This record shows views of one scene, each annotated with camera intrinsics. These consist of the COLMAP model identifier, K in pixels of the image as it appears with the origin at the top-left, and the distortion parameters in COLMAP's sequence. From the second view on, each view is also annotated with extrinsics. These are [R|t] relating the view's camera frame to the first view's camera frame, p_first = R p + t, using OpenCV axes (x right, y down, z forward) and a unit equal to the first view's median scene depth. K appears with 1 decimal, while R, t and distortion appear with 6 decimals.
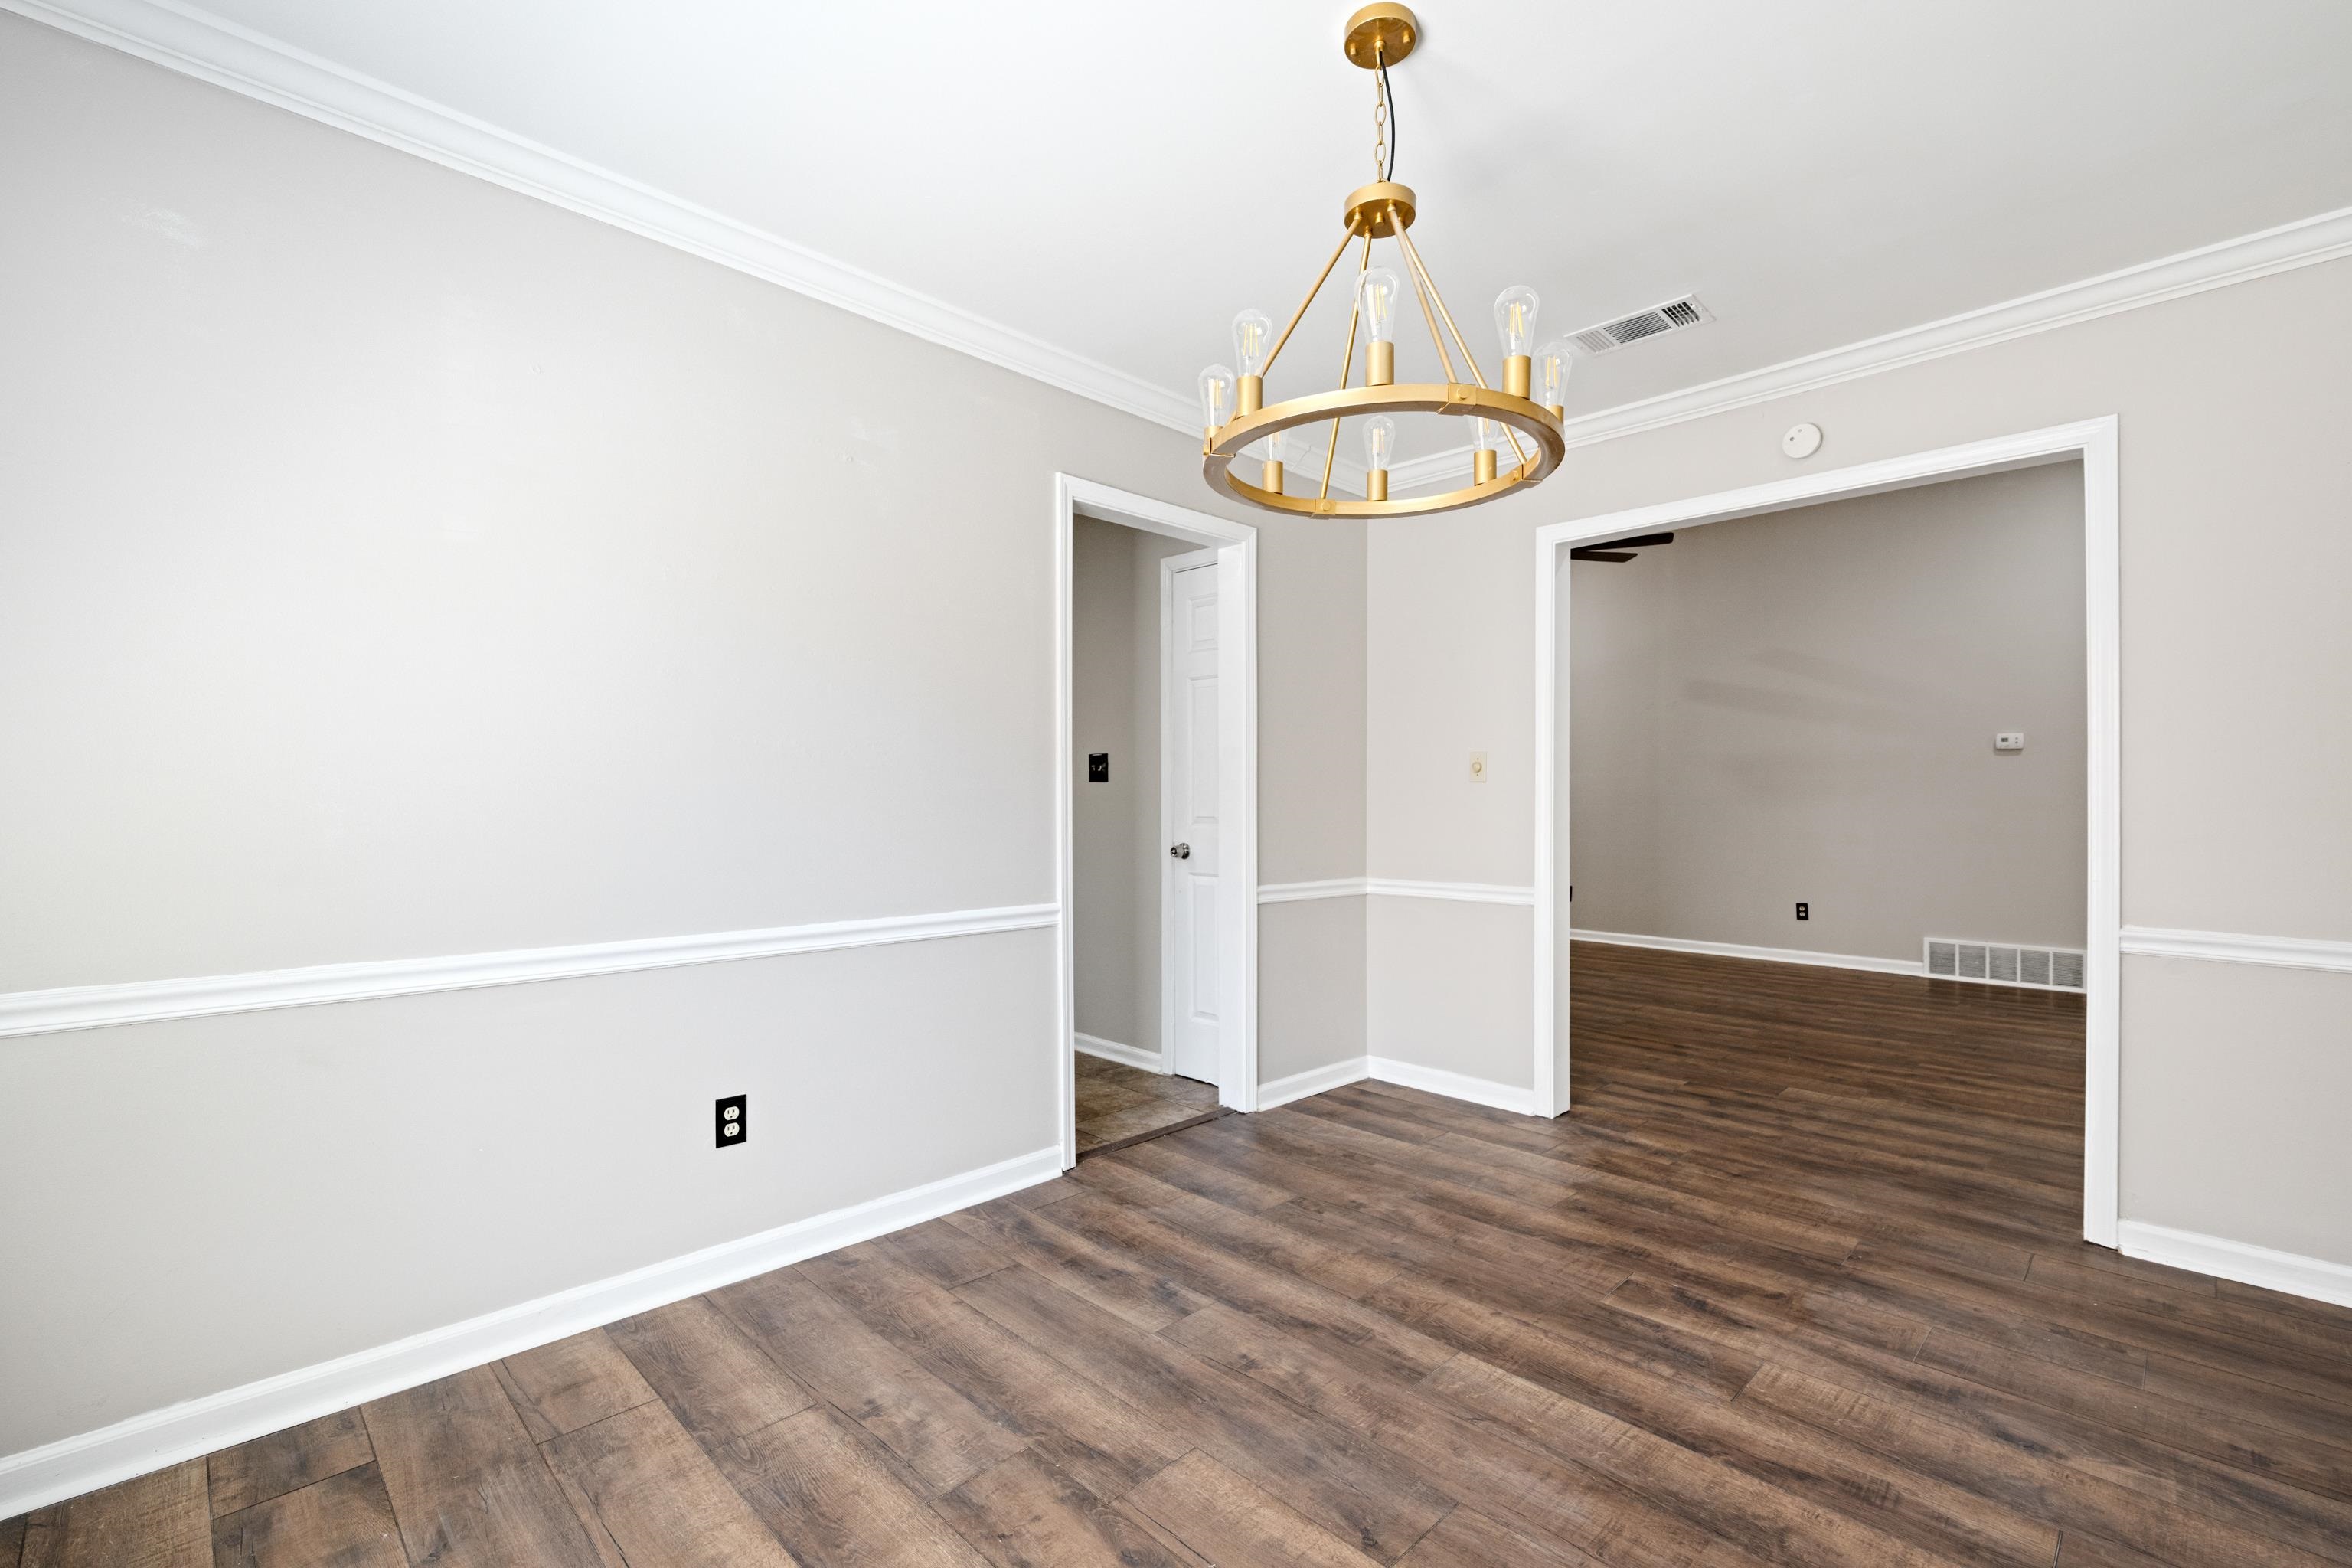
lens RADIAL K [[1023.9, 0, 1191.4], [0, 1023.9, 797.0], [0, 0, 1]] dist [0.002400, -0.000117]
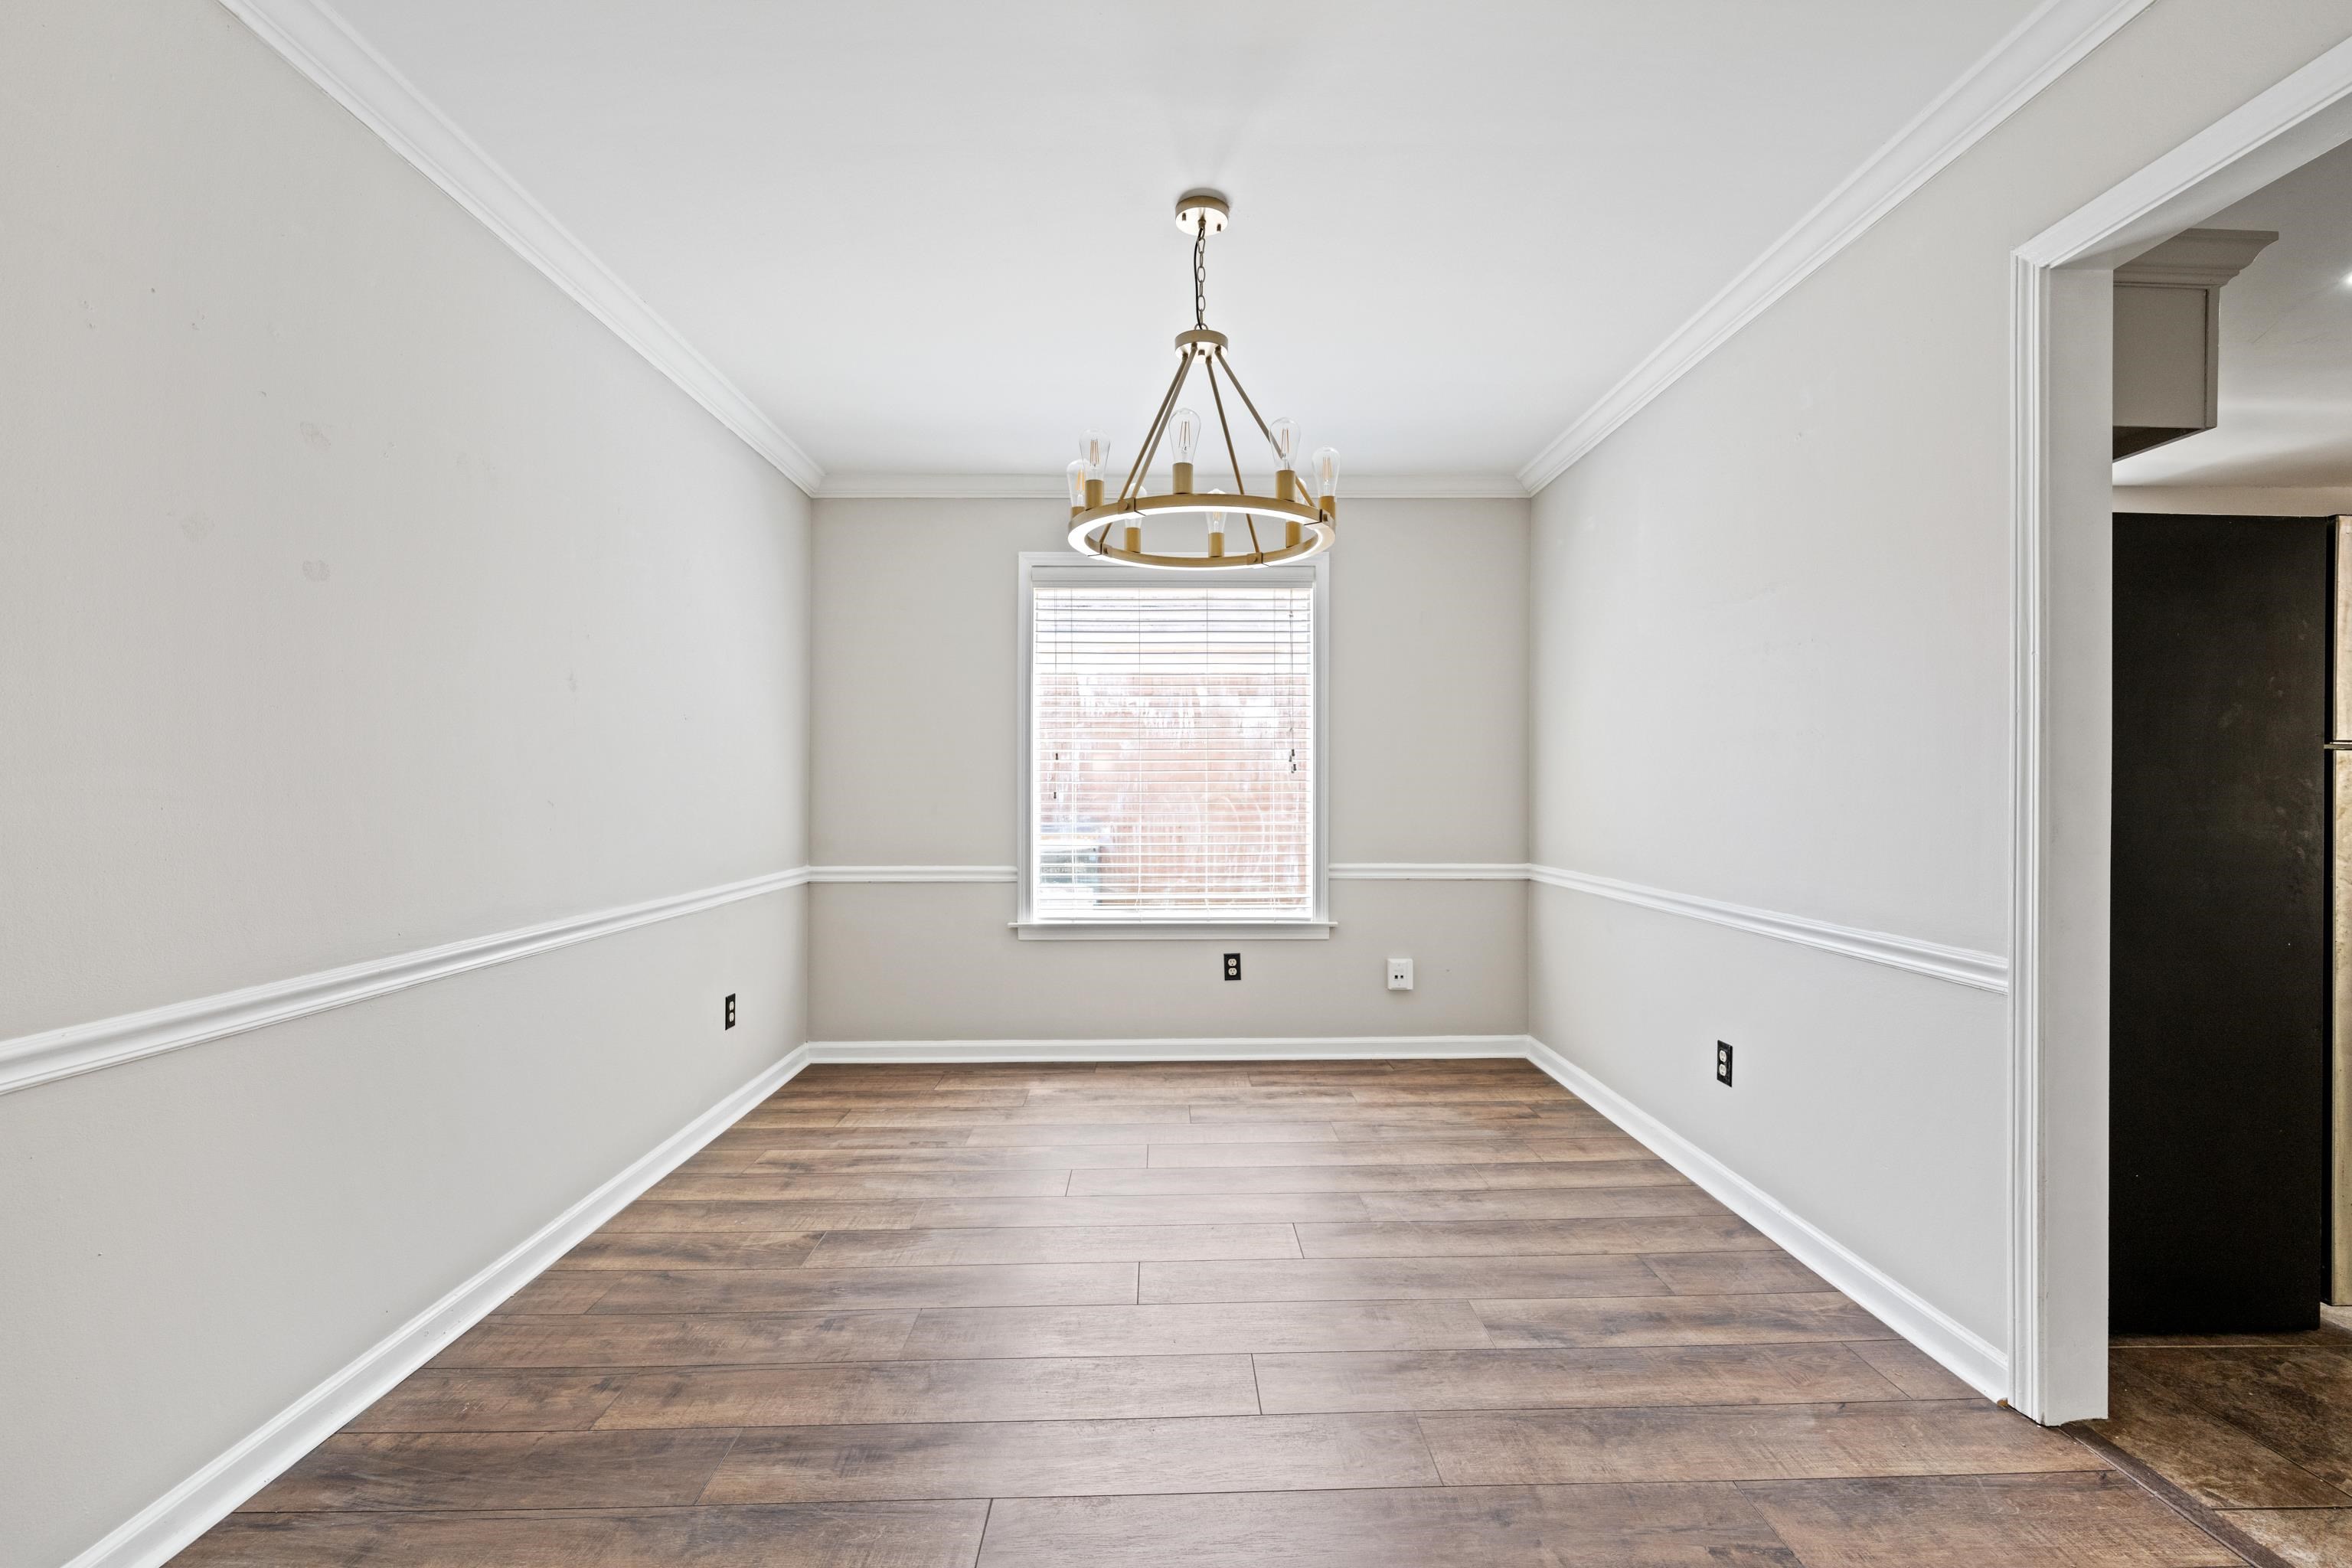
lens RADIAL K [[1023.9, 0, 1191.4], [0, 1023.9, 797.0], [0, 0, 1]] dist [0.002400, -0.000117]
pose [[-0.678770, 0.007439, -0.734313, 0.825386], [0.000800, 0.999956, 0.009392, 0.000906], [0.734351, 0.005787, -0.678746, 1.349739]]
